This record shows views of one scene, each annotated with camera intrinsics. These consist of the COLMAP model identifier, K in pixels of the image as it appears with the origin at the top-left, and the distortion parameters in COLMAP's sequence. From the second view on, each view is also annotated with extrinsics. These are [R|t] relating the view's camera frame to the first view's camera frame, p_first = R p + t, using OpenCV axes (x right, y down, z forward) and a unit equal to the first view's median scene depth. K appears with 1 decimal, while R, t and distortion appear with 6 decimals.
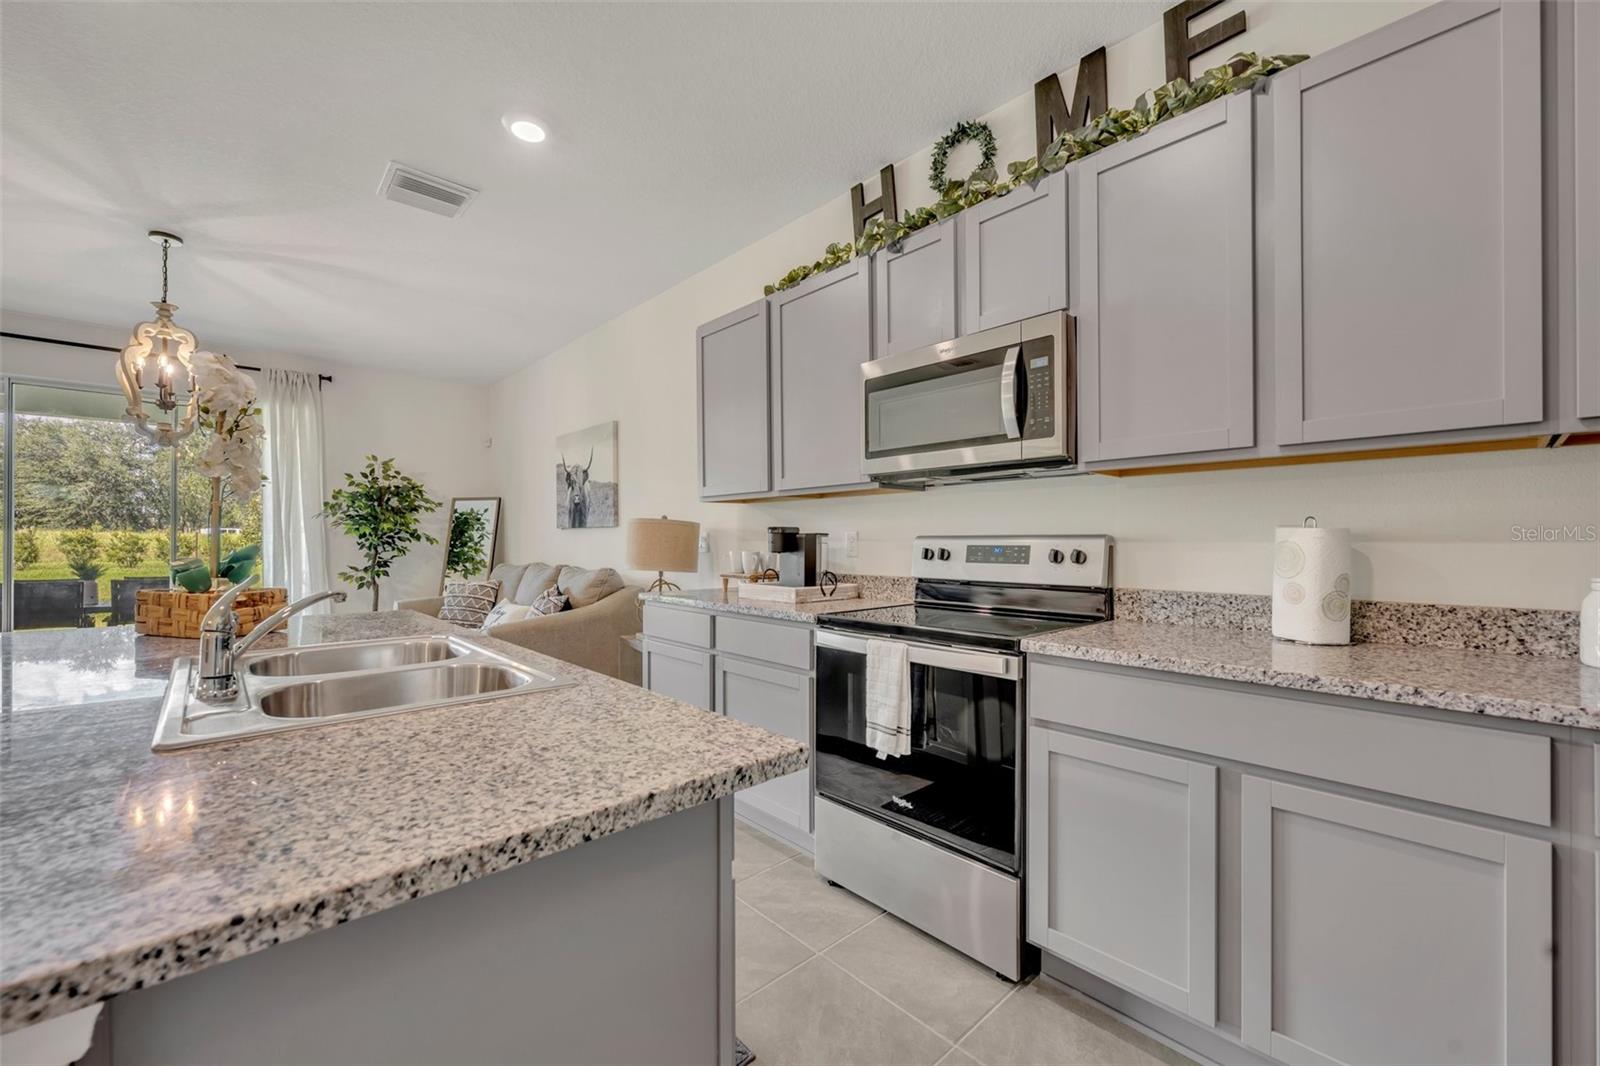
lens RADIAL K [[635.1, 0, 797.9], [0, 635.1, 541.1], [0, 0, 1]] dist [-0.002969, 0.000196]
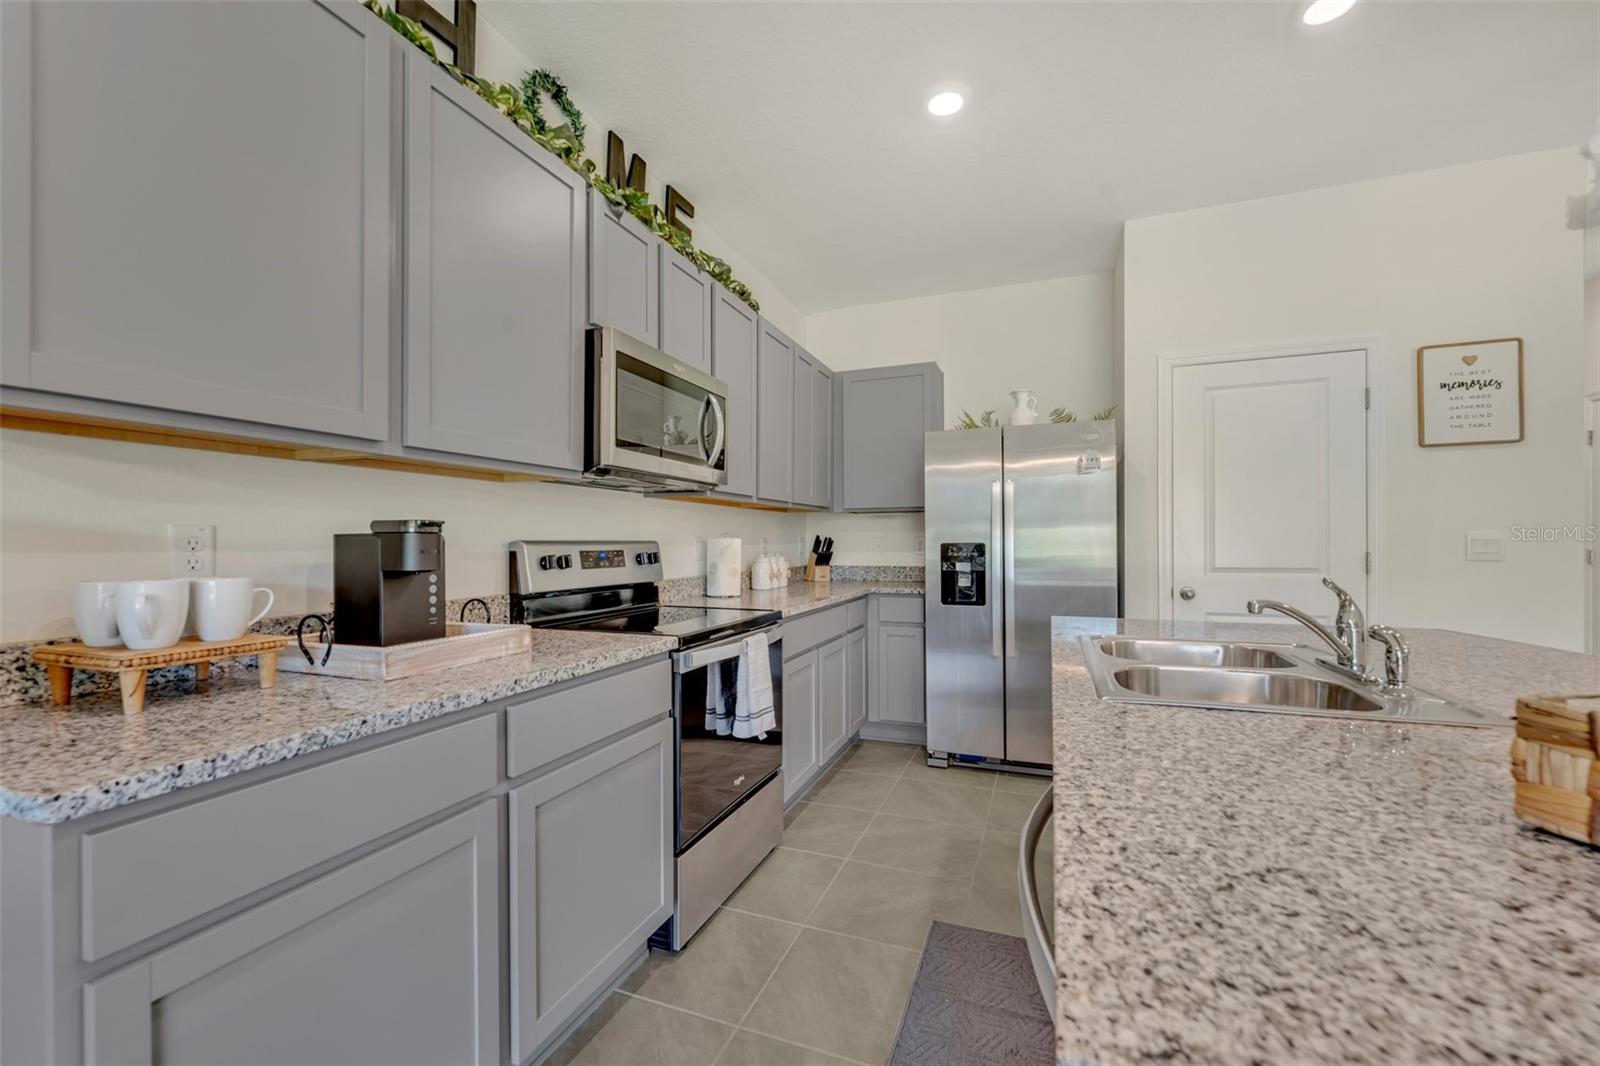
lens RADIAL K [[645.8, 0, 796.5], [0, 645.8, 546.5], [0, 0, 1]] dist [-0.006974, 0.000404]
pose [[-0.432479, -0.004971, 0.901630, -0.704382], [0.003322, 0.999969, 0.007106, -0.005354], [-0.901638, 0.006068, -0.432450, 1.089611]]
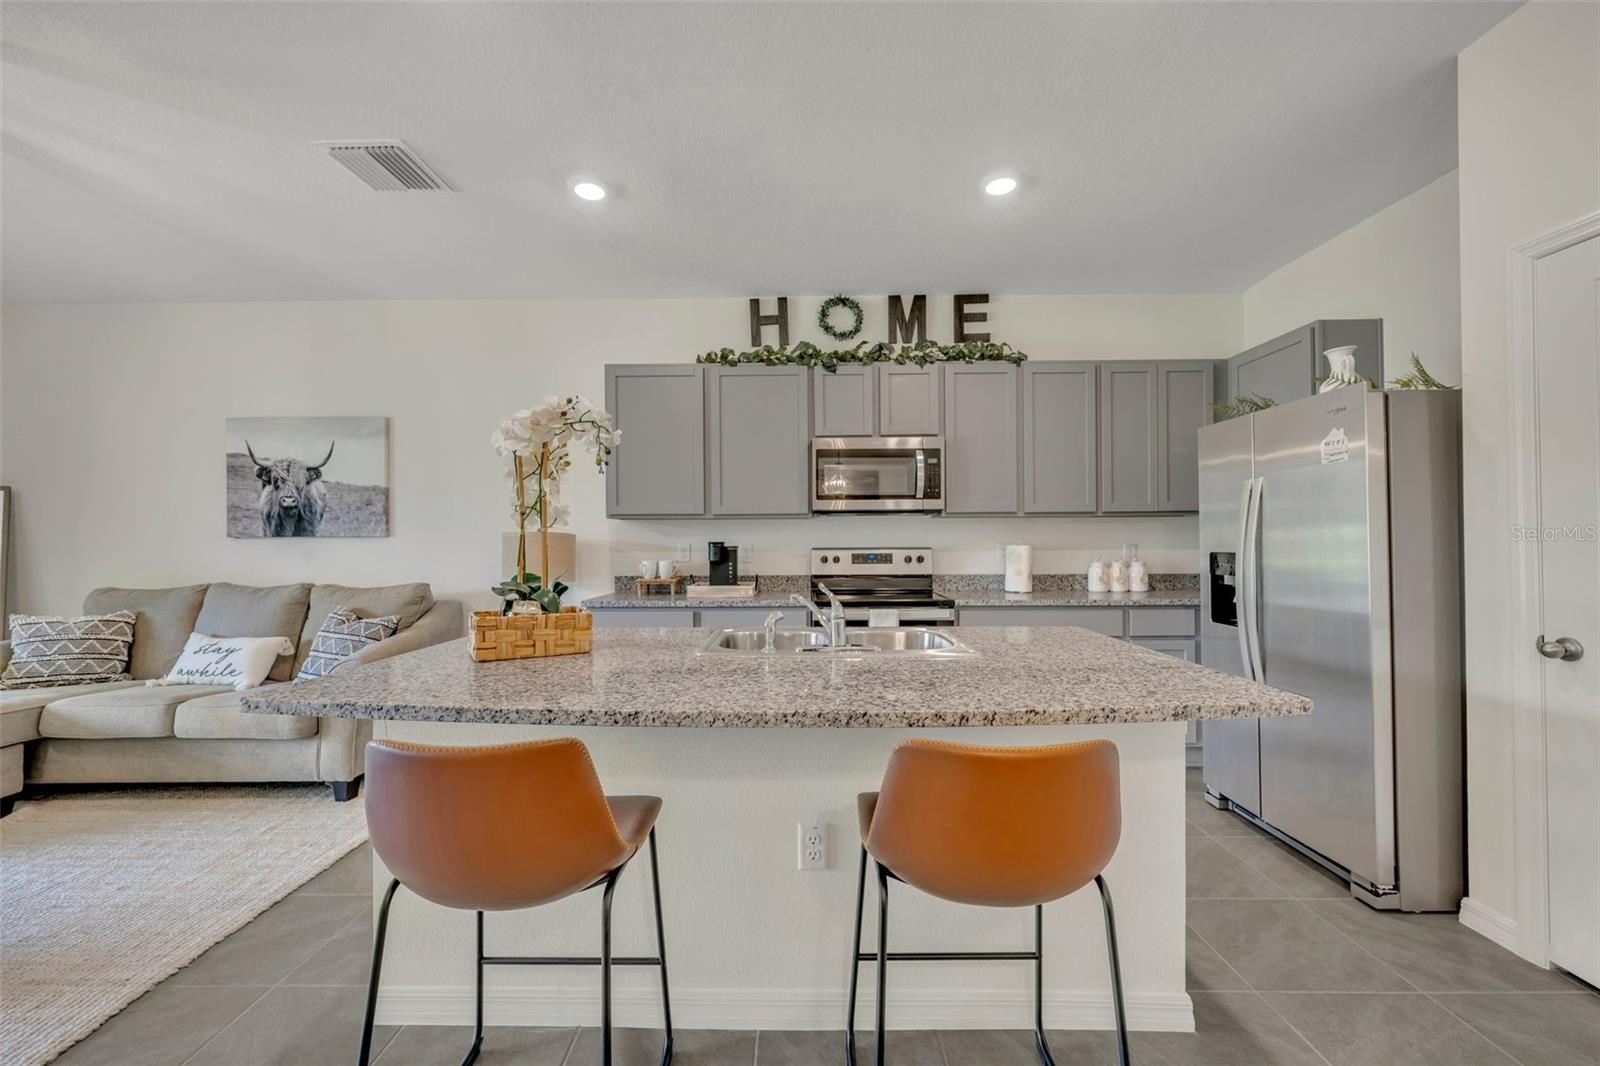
lens RADIAL K [[635.1, 0, 796.6], [0, 635.1, 533.8], [0, 0, 1]] dist [-0.002969, 0.000196]
pose [[0.688797, 0.004667, 0.724939, -1.002687], [0.004974, 0.999925, -0.011163, -0.026881], [-0.724937, 0.011295, 0.688723, -0.035169]]
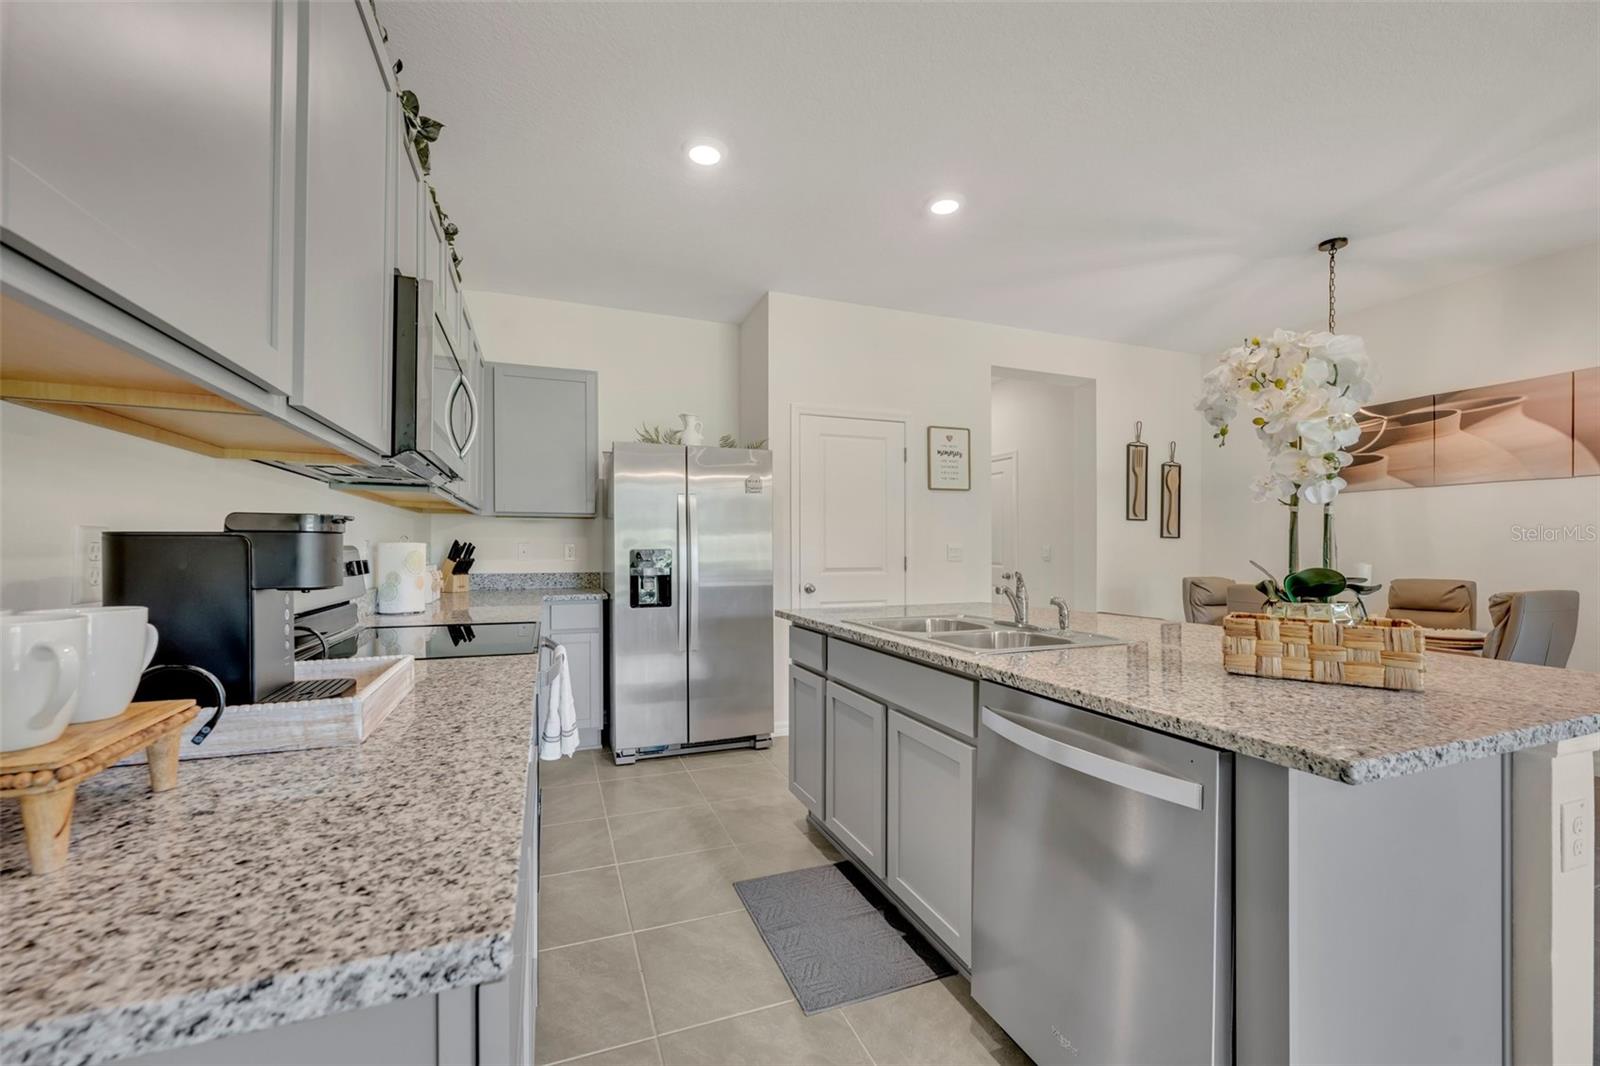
lens RADIAL K [[635.1, 0, 781.7], [0, 635.1, 550.2], [0, 0, 1]] dist [-0.002969, 0.000196]
pose [[-0.922793, -0.003205, 0.385282, -0.457623], [-0.002154, 0.999993, 0.003160, -0.005386], [-0.385290, 0.002086, -0.922793, 1.394924]]
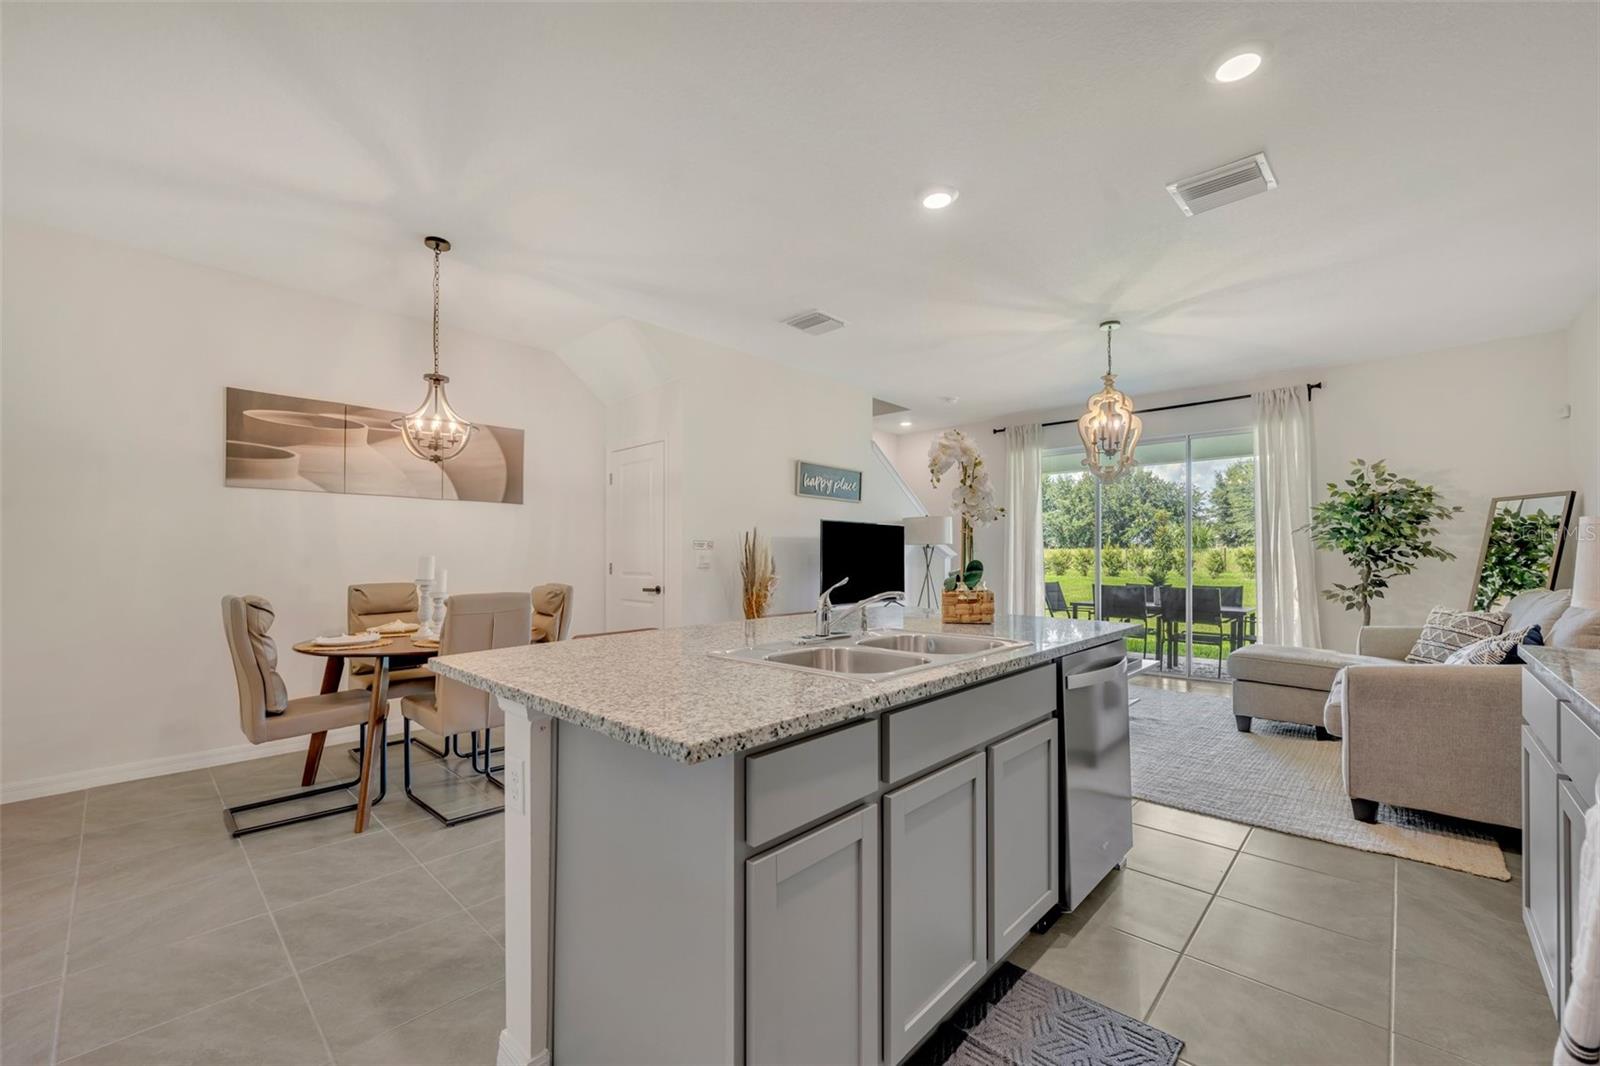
lens RADIAL K [[645.8, 0, 801.6], [0, 645.8, 549.5], [0, 0, 1]] dist [-0.006974, 0.000404]
pose [[0.076358, -0.011099, -0.997019, 0.373944], [0.000251, 0.999938, -0.011113, -0.000441], [0.997080, 0.000598, 0.076356, 0.362857]]
